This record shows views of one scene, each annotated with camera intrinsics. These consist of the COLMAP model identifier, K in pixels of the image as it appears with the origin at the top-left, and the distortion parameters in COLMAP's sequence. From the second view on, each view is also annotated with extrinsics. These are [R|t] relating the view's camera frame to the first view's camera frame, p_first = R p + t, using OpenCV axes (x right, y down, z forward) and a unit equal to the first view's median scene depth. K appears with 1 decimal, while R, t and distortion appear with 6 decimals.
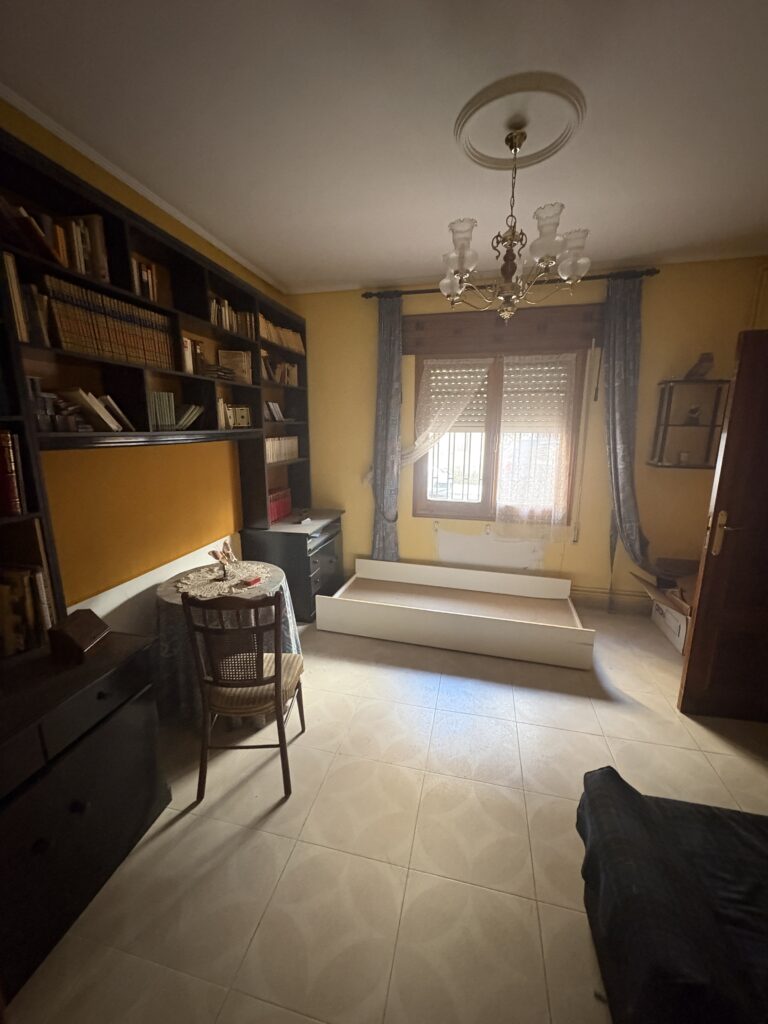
lens RADIAL K [[405.3, 0, 384.0], [0, 405.3, 512.0], [0, 0, 1]] dist [-0.001361, 0.000020]
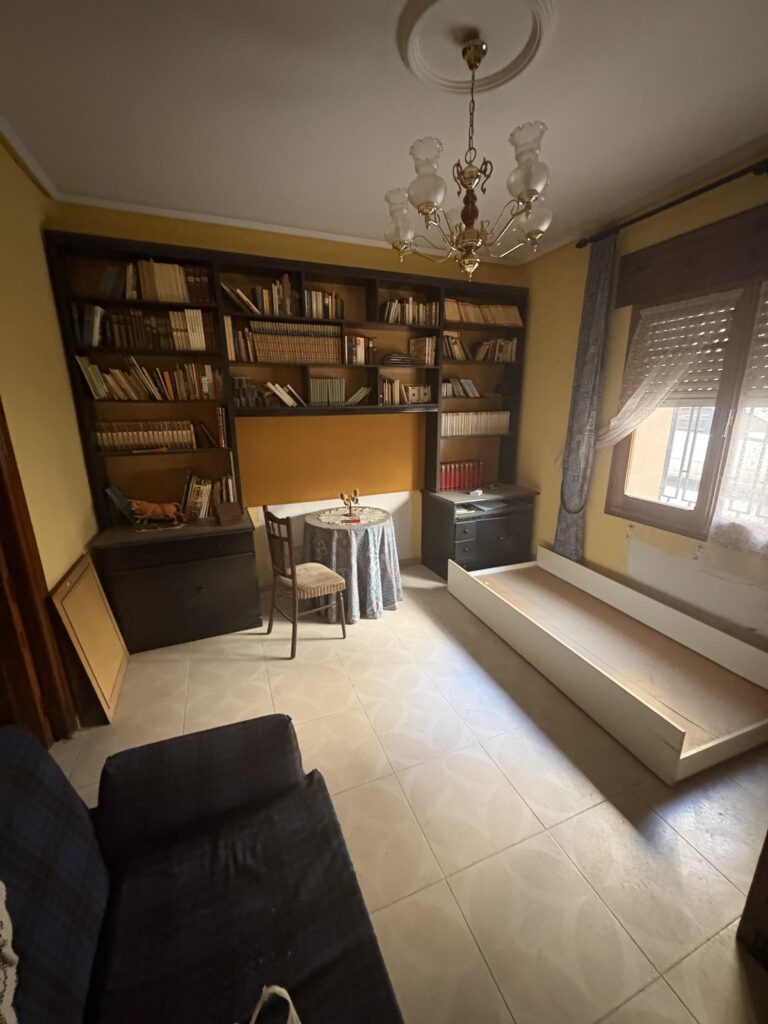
lens RADIAL K [[406.8, 0, 384.0], [0, 406.8, 512.0], [0, 0, 1]] dist [0.000593, -0.000093]
pose [[0.575210, 0.201134, -0.792892, 0.613465], [-0.157644, 0.978386, 0.133824, -0.039734], [0.802672, 0.048018, 0.594485, 0.222492]]
